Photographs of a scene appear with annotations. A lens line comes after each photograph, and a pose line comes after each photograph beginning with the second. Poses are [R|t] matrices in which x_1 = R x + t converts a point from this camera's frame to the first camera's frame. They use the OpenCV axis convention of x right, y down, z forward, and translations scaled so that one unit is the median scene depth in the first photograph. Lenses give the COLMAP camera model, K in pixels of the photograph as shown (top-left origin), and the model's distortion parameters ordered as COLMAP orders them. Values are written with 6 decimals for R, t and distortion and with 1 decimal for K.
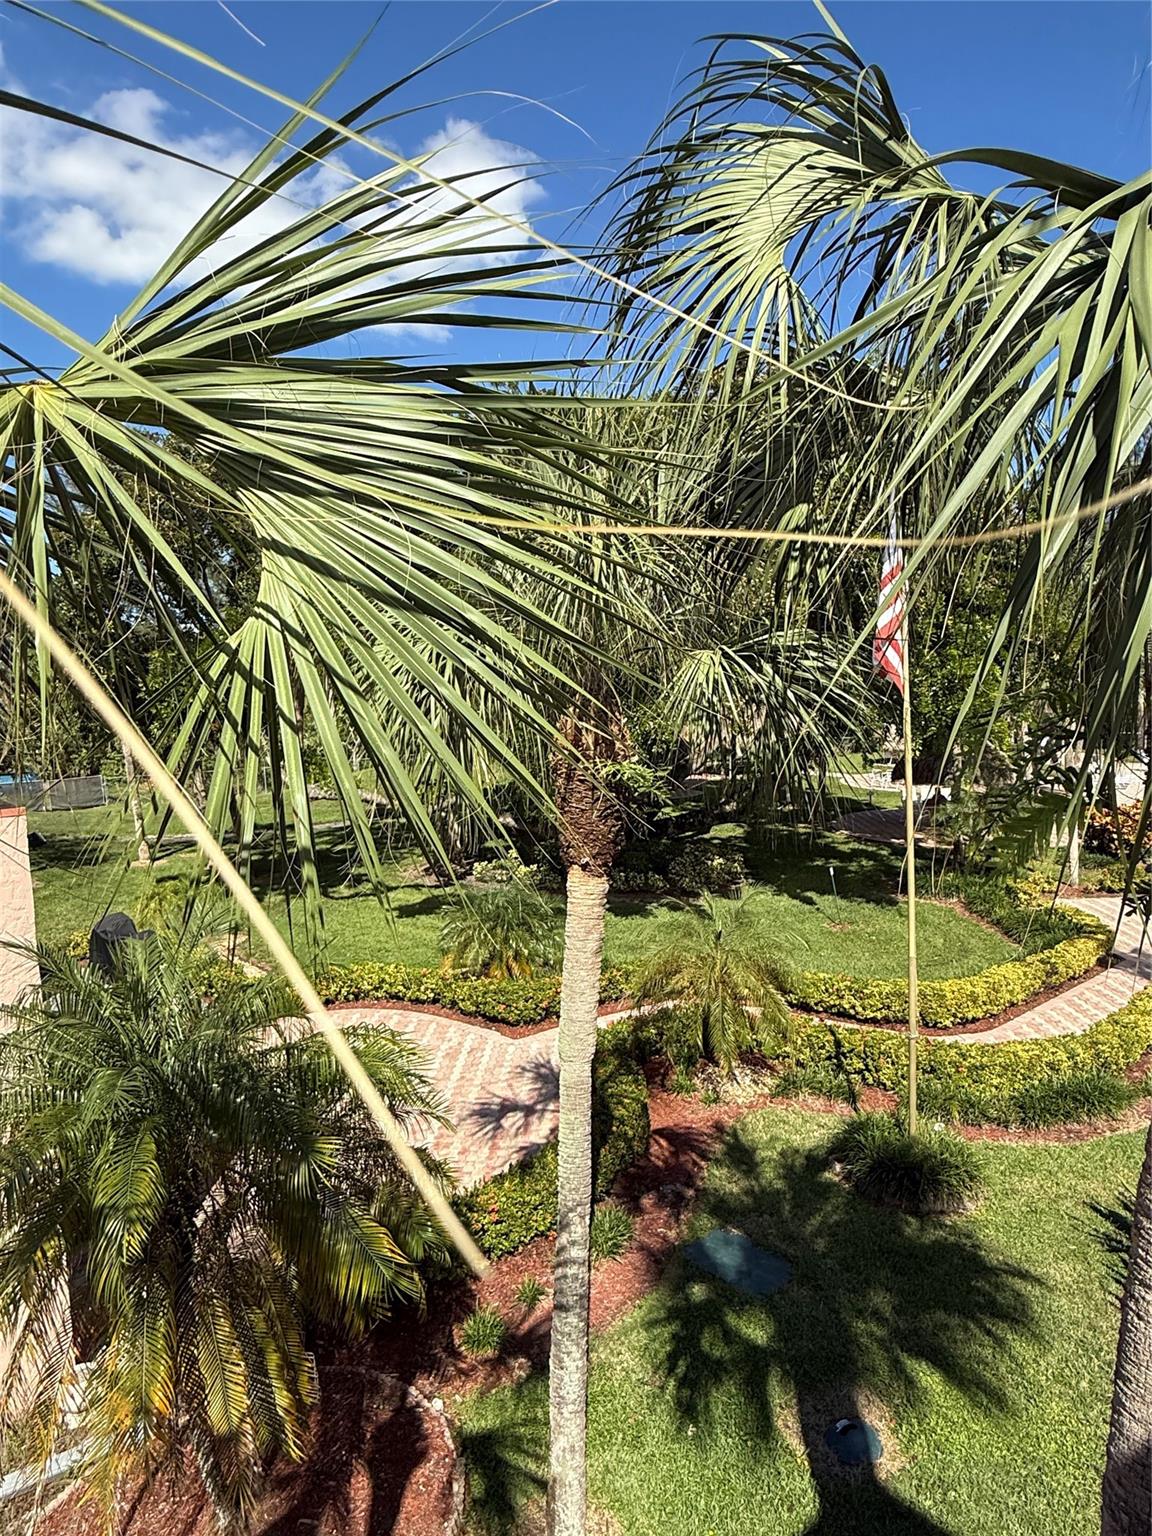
lens RADIAL K [[922.7, 0, 572.0], [0, 922.7, 759.6], [0, 0, 1]] dist [-0.004457, 0.002974]
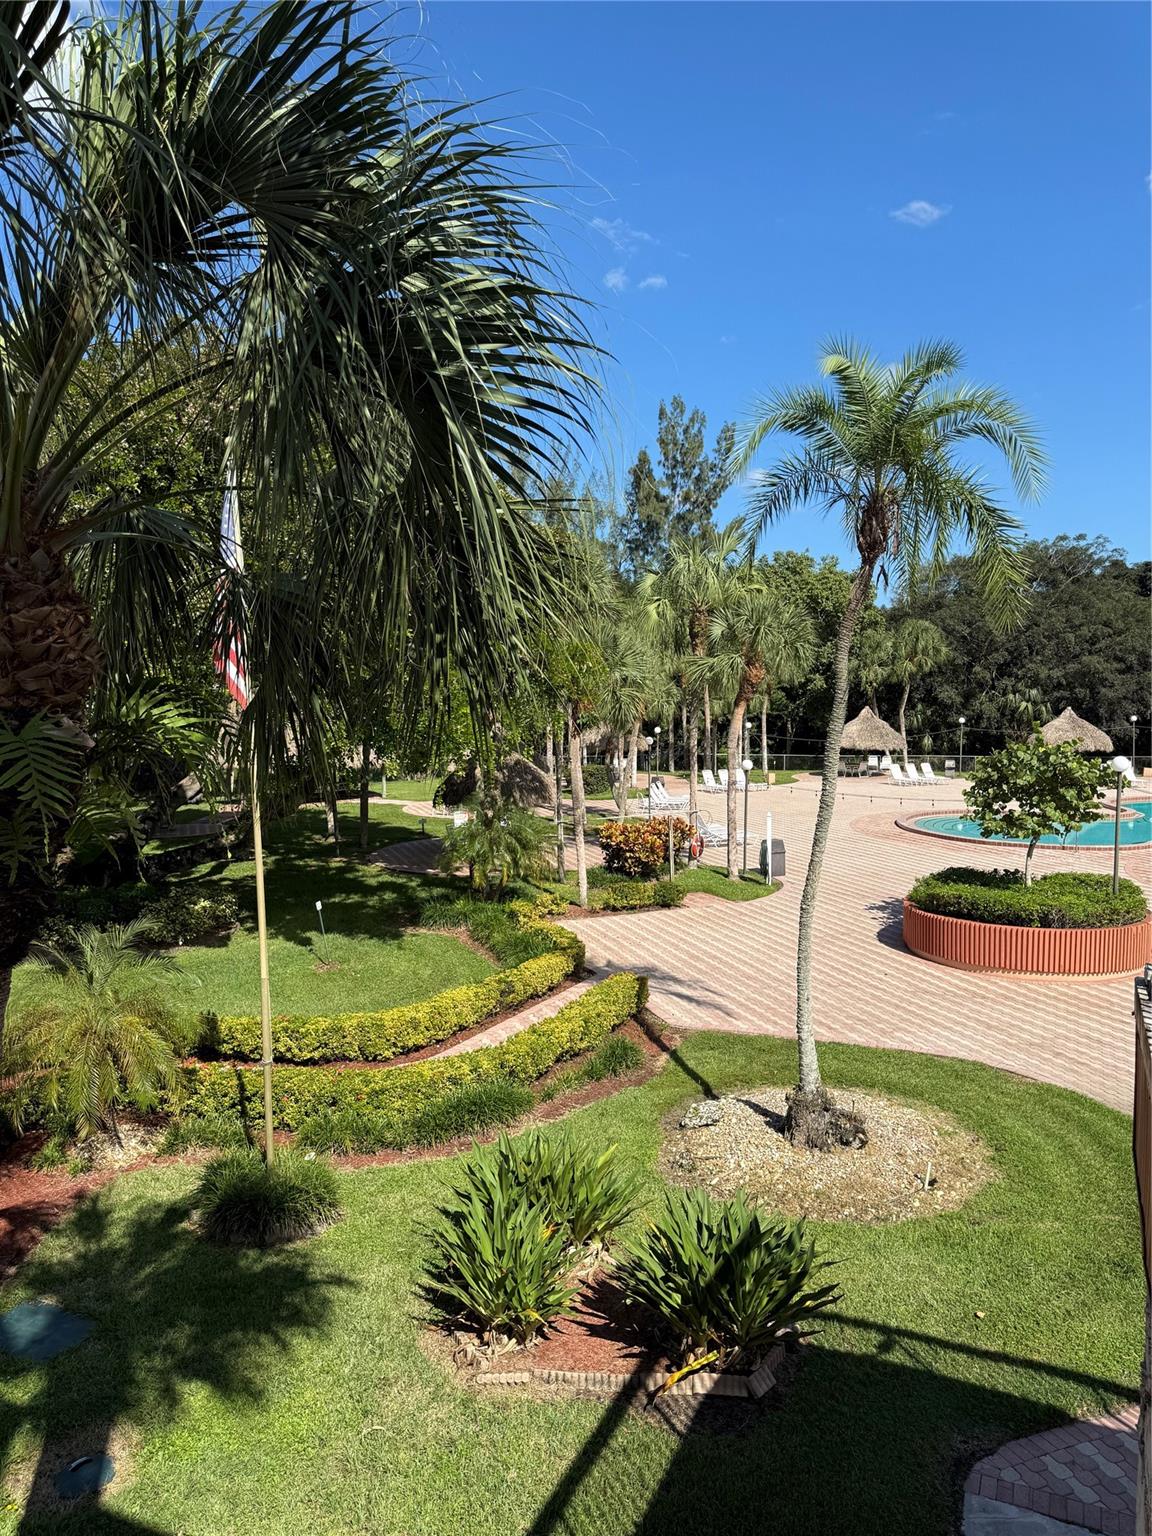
lens RADIAL K [[1102.6, 0, 582.0], [0, 1102.6, 764.3], [0, 0, 1]] dist [0.034587, -0.044808]
pose [[0.926225, -0.011902, 0.376784, 0.193055], [0.020385, 0.999620, -0.018534, 0.014494], [-0.376421, 0.024847, 0.926116, -0.158480]]
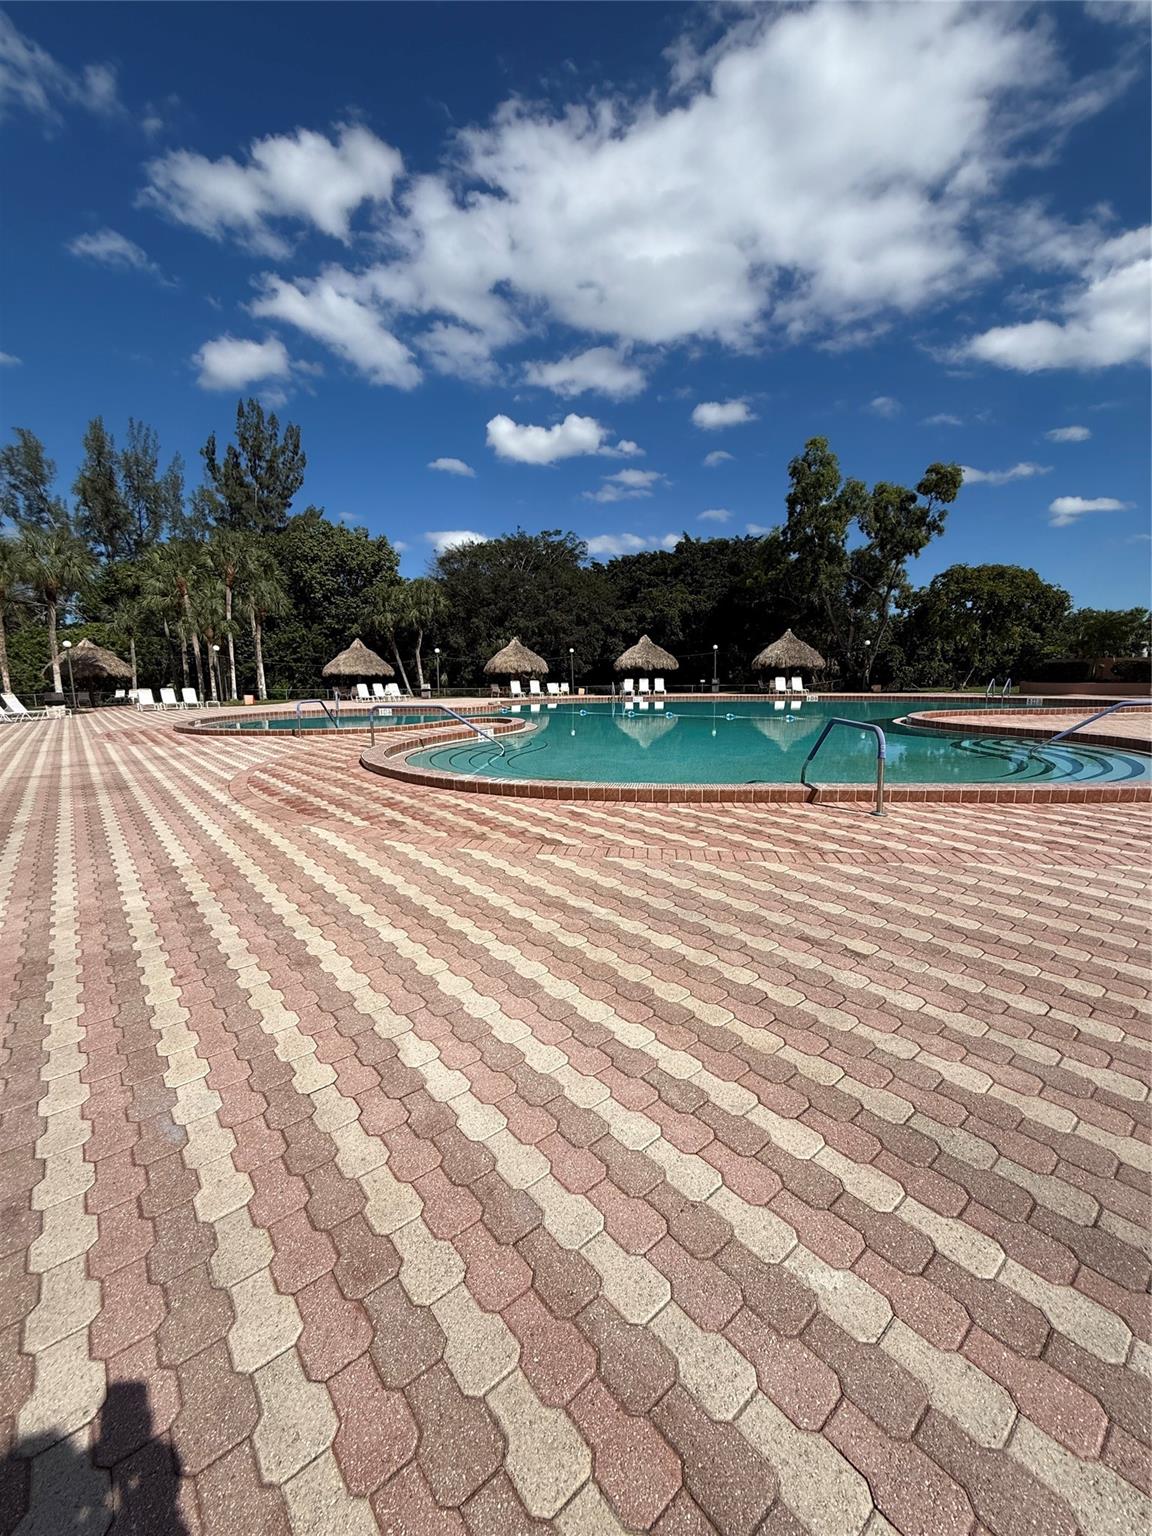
lens RADIAL K [[633.5, 0, 583.8], [0, 633.5, 773.1], [0, 0, 1]] dist [0.002162, -0.000080]
pose [[0.740652, -0.089812, 0.665859, 2.041184], [0.054015, 0.995777, 0.074230, 0.221343], [-0.669714, -0.019012, 0.742375, 0.796086]]
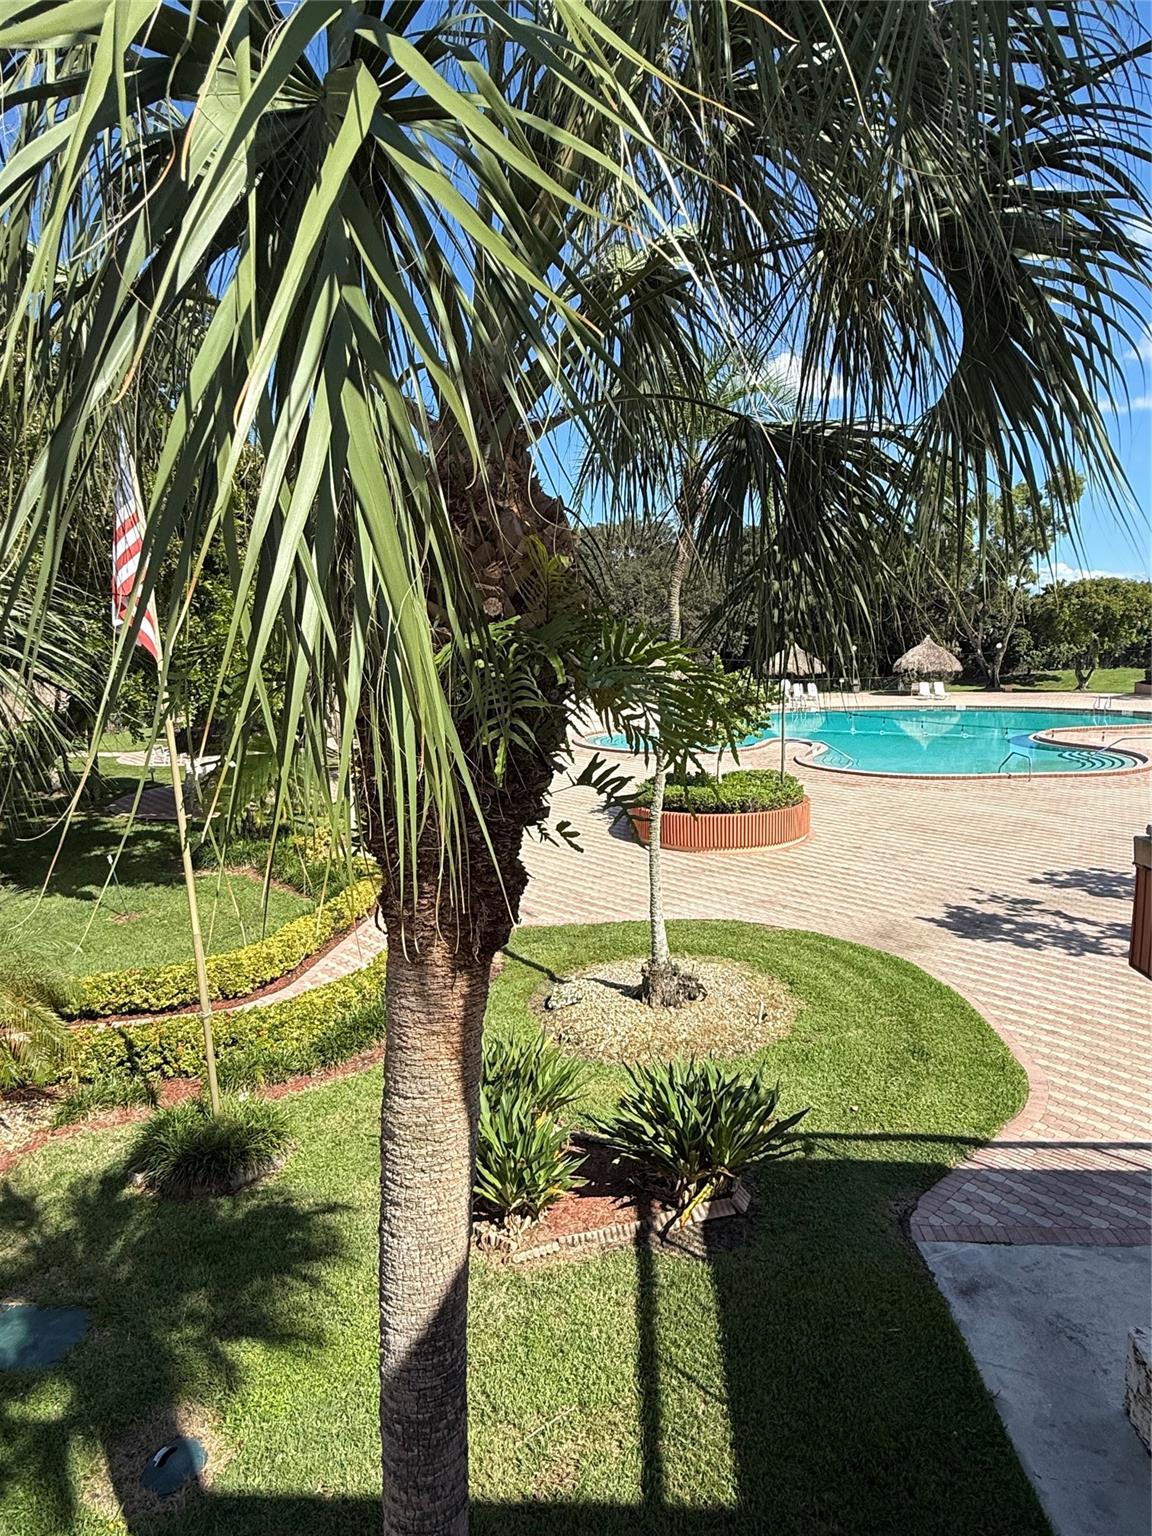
lens RADIAL K [[922.7, 0, 597.4], [0, 922.7, 763.6], [0, 0, 1]] dist [-0.004457, 0.002974]
pose [[0.721696, -0.100226, 0.684915, 0.026106], [0.075266, 0.994958, 0.066288, 0.005280], [-0.688106, 0.003711, 0.725601, 0.018197]]
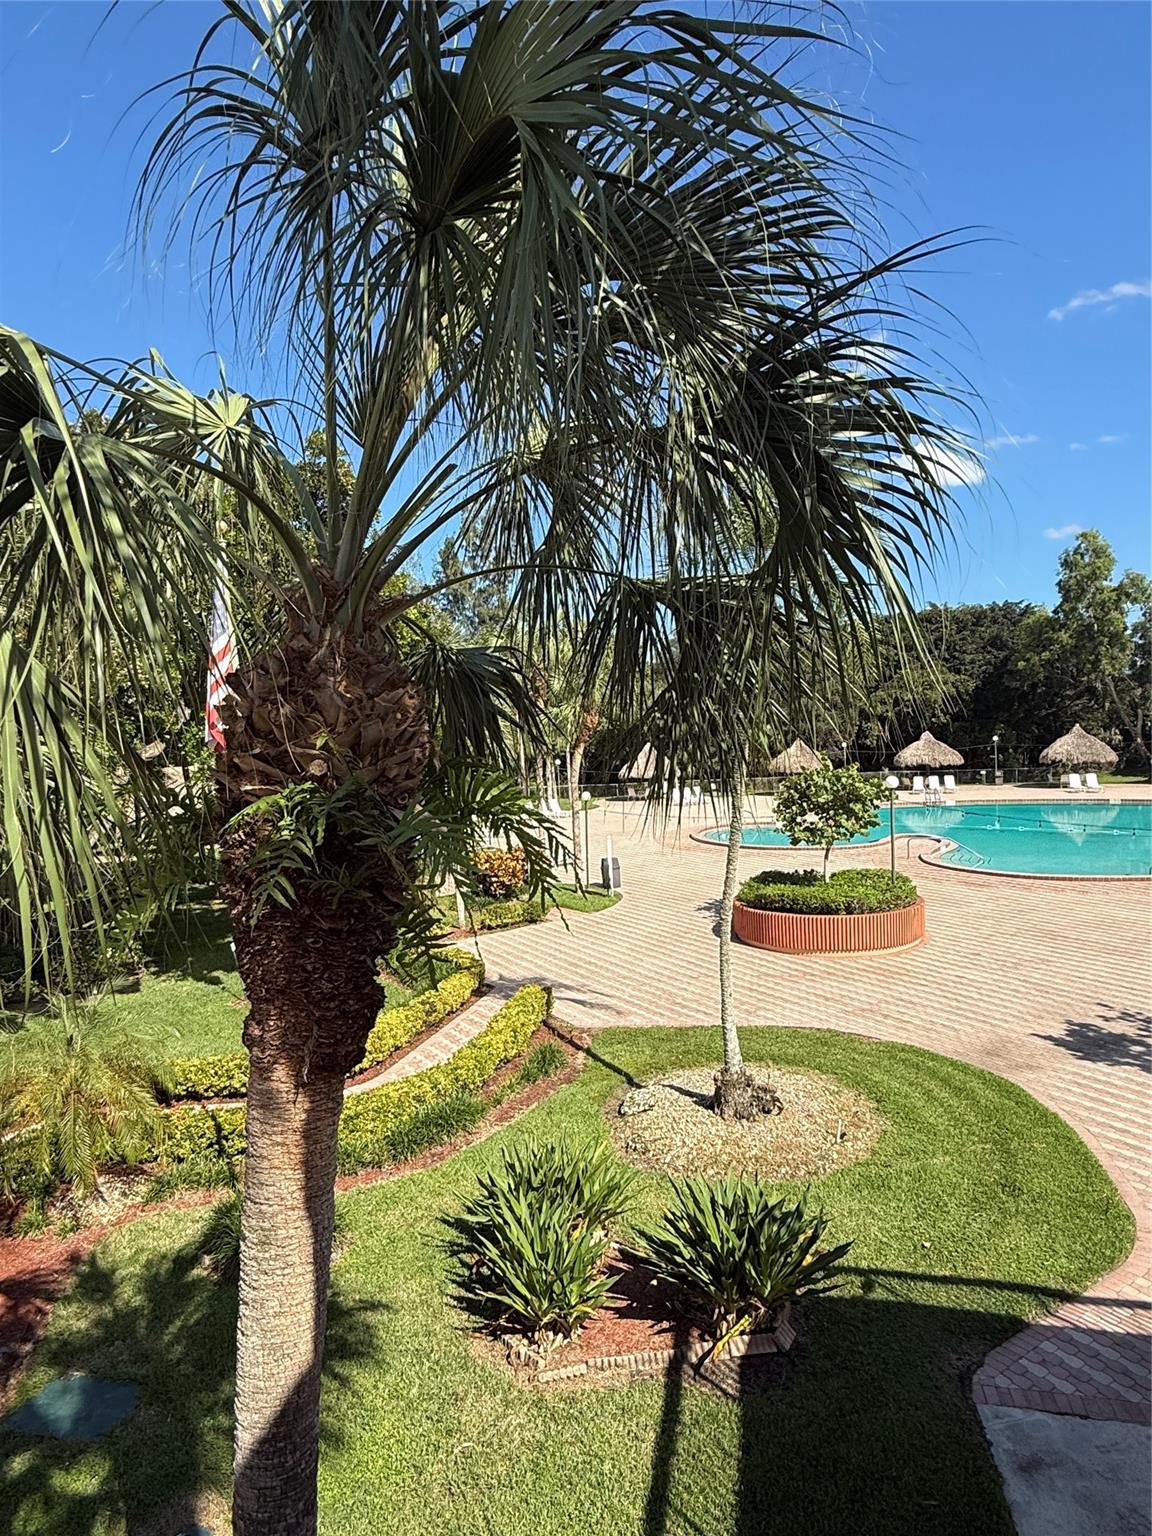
lens RADIAL K [[922.7, 0, 581.9], [0, 922.7, 757.7], [0, 0, 1]] dist [-0.004457, 0.002974]
pose [[0.825649, -0.033745, 0.563174, 0.072234], [0.075017, 0.995913, -0.050305, -0.002847], [-0.559174, 0.083781, 0.824806, -0.048350]]
